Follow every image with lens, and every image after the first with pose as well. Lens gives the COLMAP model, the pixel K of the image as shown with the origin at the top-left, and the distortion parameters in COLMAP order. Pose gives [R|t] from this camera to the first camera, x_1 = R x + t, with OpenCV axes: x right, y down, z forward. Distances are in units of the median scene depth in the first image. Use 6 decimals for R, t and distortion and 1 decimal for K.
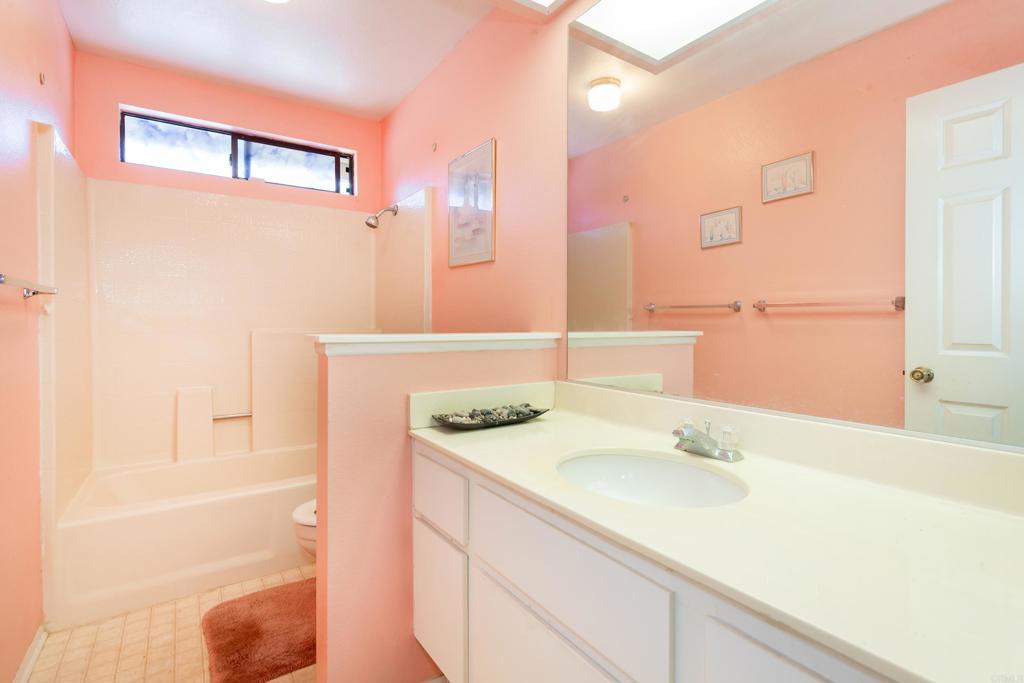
lens RADIAL K [[491.9, 0, 526.6], [0, 491.9, 322.1], [0, 0, 1]] dist [-0.001475, 0.000920]
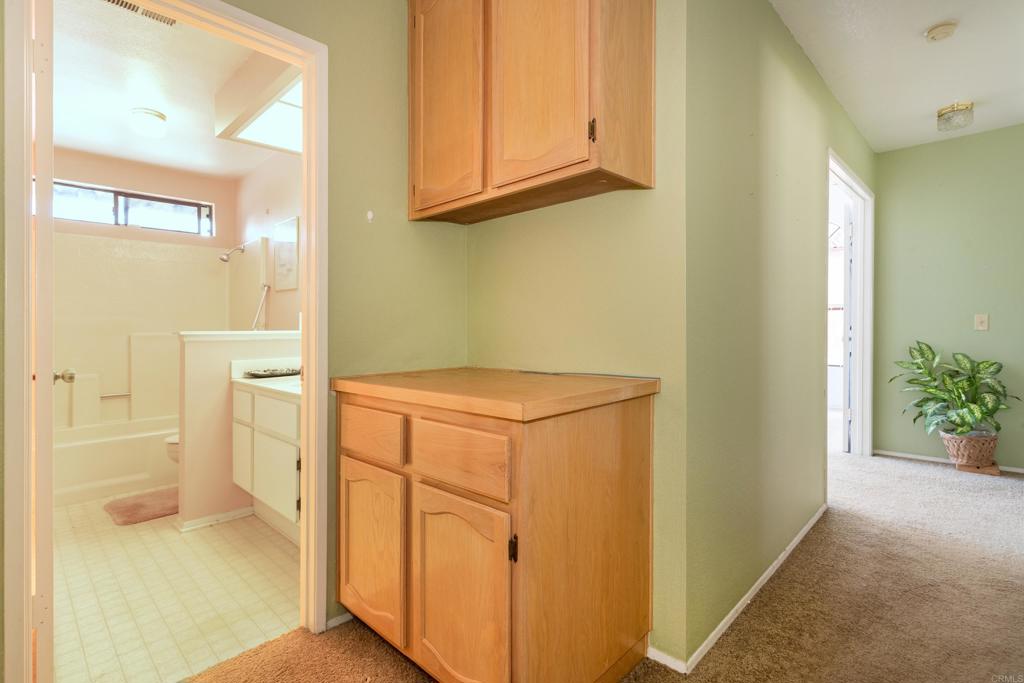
lens RADIAL K [[491.9, 0, 510.7], [0, 491.9, 331.9], [0, 0, 1]] dist [-0.001475, 0.000920]
pose [[0.984521, -0.005210, 0.175191, 0.253938], [0.006936, 0.999933, -0.009240, 0.030007], [-0.175131, 0.010312, 0.984491, -0.550919]]
